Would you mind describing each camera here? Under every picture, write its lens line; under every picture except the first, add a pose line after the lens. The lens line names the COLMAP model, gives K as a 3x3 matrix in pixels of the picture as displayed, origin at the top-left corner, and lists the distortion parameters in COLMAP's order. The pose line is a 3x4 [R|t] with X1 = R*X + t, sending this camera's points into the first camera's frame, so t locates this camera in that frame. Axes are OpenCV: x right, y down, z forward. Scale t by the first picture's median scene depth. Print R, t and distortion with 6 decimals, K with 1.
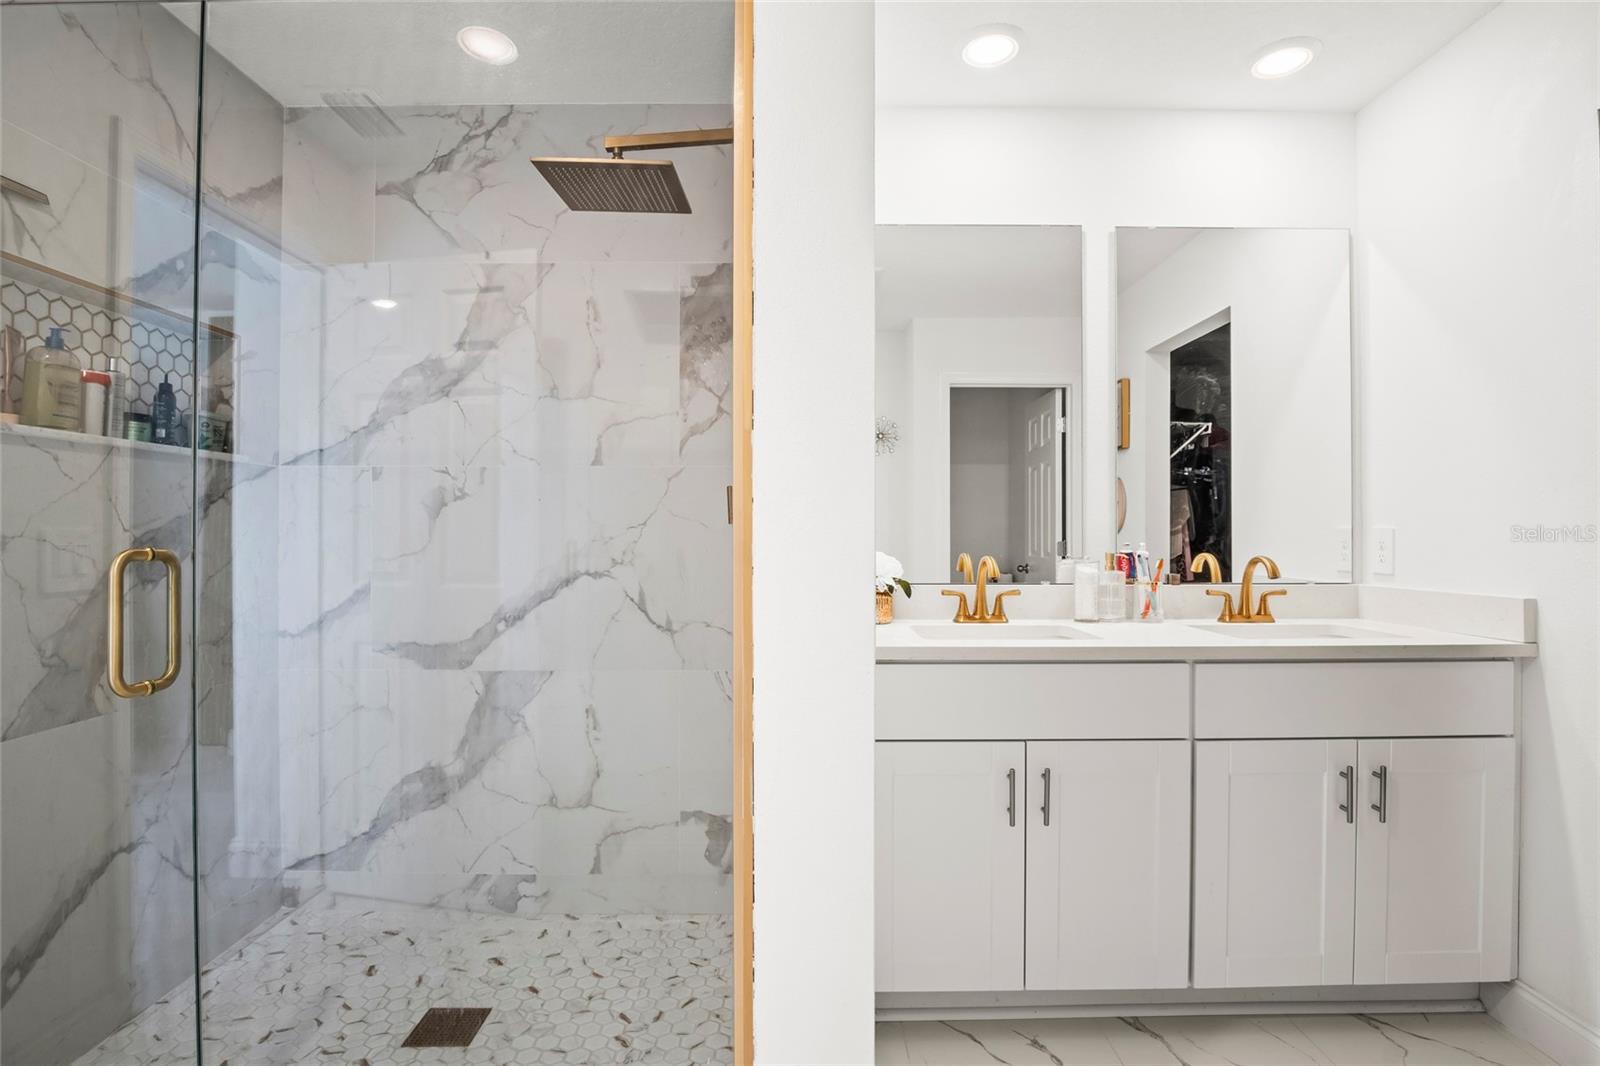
lens RADIAL K [[802.5, 0, 788.7], [0, 802.5, 527.4], [0, 0, 1]] dist [-0.023119, -0.001703]
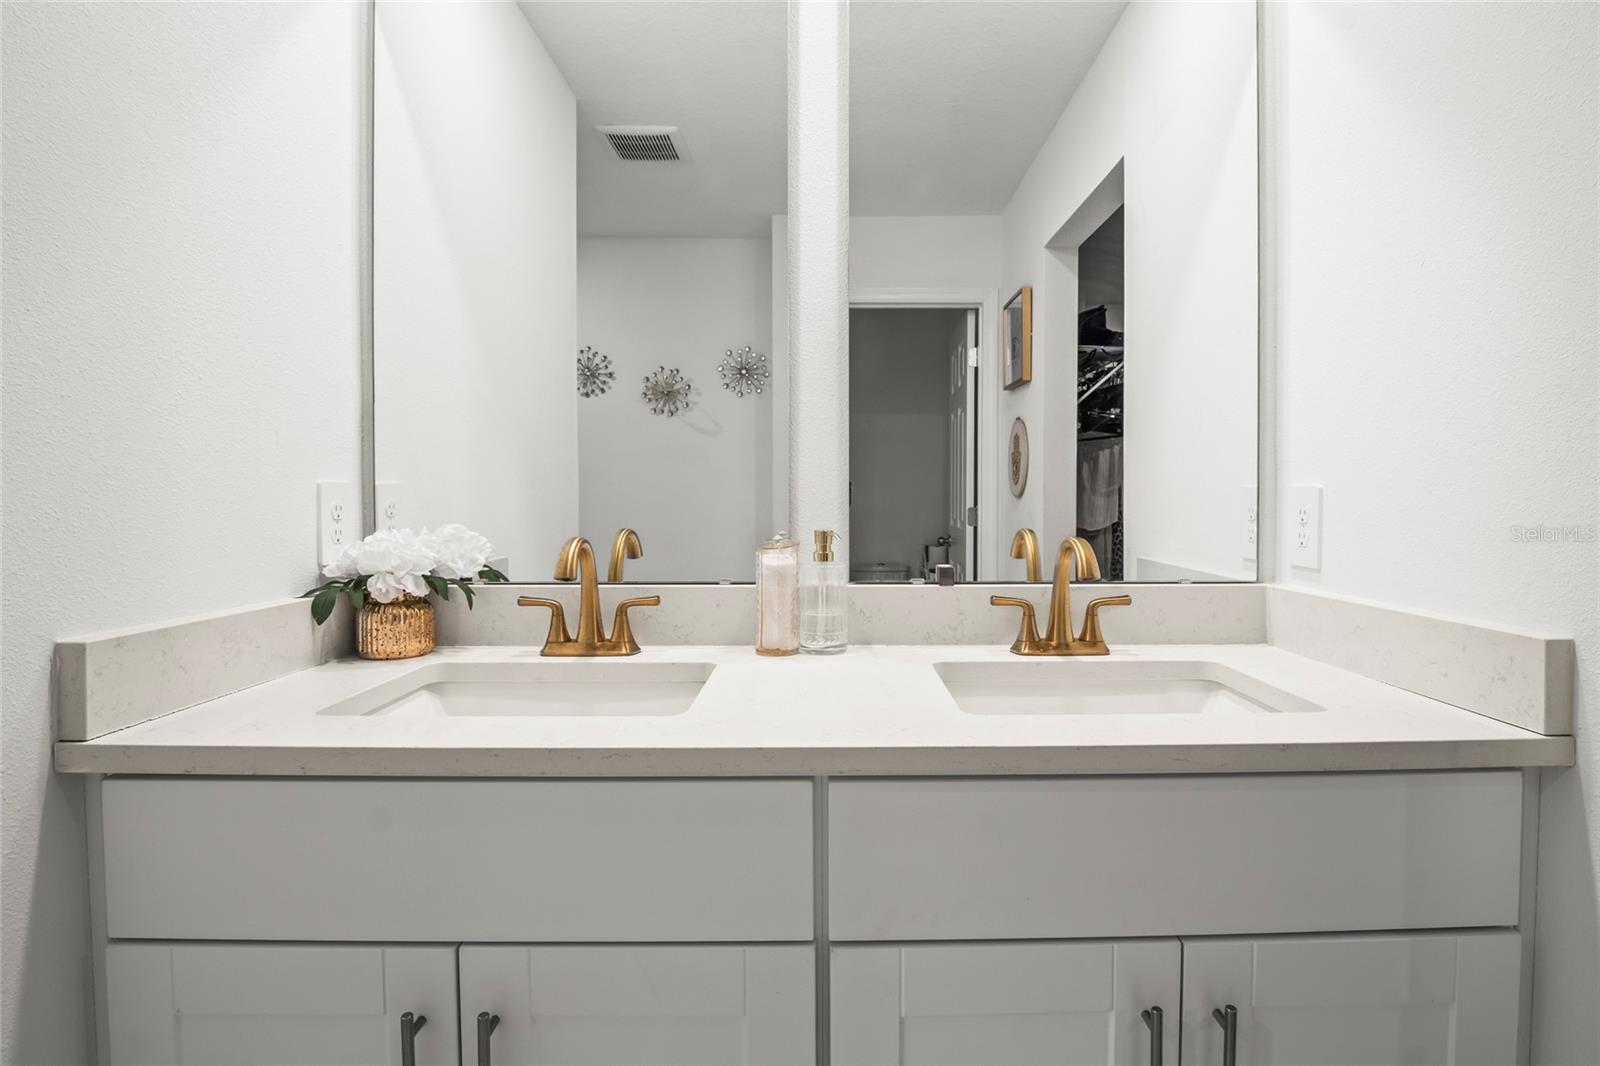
lens RADIAL K [[832.3, 0, 824.9], [0, 832.3, 504.6], [0, 0, 1]] dist [-0.026562, 0.001259]
pose [[0.999843, 0.000050, 0.017745, 0.397007], [-0.000353, 0.999854, 0.017085, 0.003481], [-0.017741, -0.017089, 0.999697, 0.417236]]
